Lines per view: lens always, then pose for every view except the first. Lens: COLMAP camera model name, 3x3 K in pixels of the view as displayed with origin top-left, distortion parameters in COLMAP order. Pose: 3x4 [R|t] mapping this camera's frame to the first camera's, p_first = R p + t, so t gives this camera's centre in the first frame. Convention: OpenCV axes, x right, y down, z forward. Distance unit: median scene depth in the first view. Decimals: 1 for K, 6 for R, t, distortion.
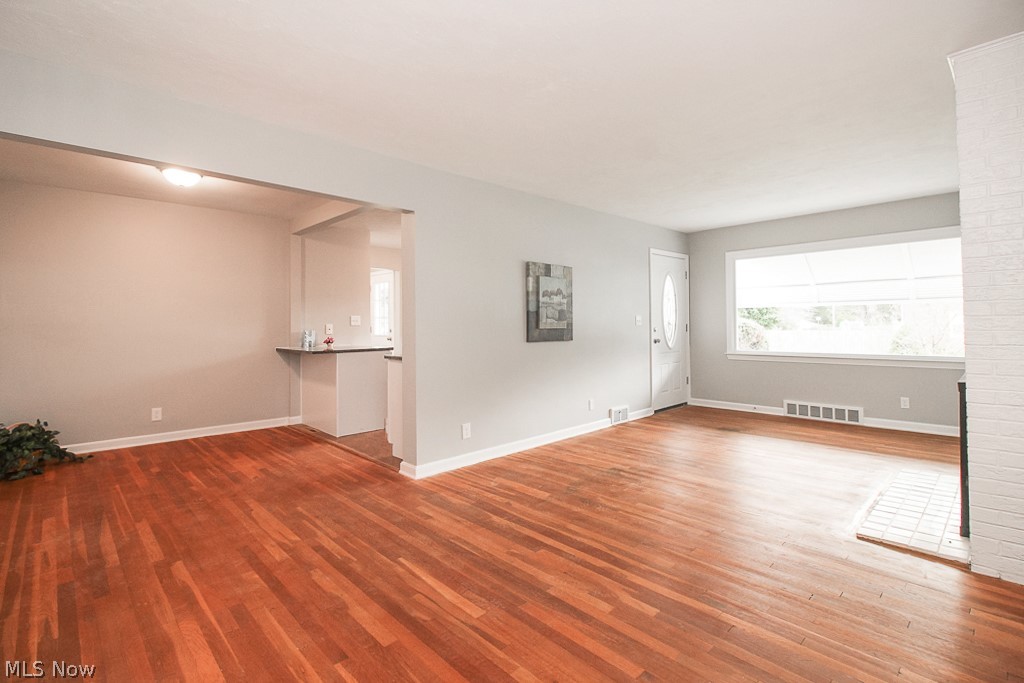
lens RADIAL K [[476.2, 0, 514.5], [0, 476.2, 317.8], [0, 0, 1]] dist [0.009709, -0.007693]
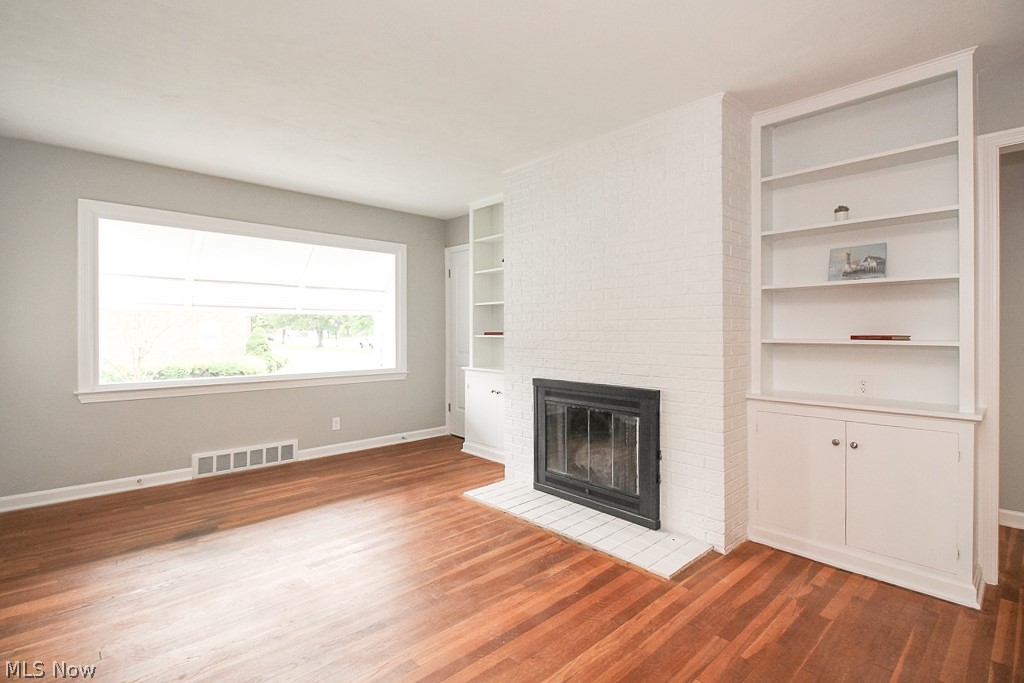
lens RADIAL K [[476.2, 0, 514.2], [0, 476.2, 339.4], [0, 0, 1]] dist [0.009709, -0.007693]
pose [[0.012783, -0.005062, 0.999905, -0.095795], [-0.016085, 0.999857, 0.005267, 0.008095], [-0.999789, -0.016151, 0.012699, 0.726813]]
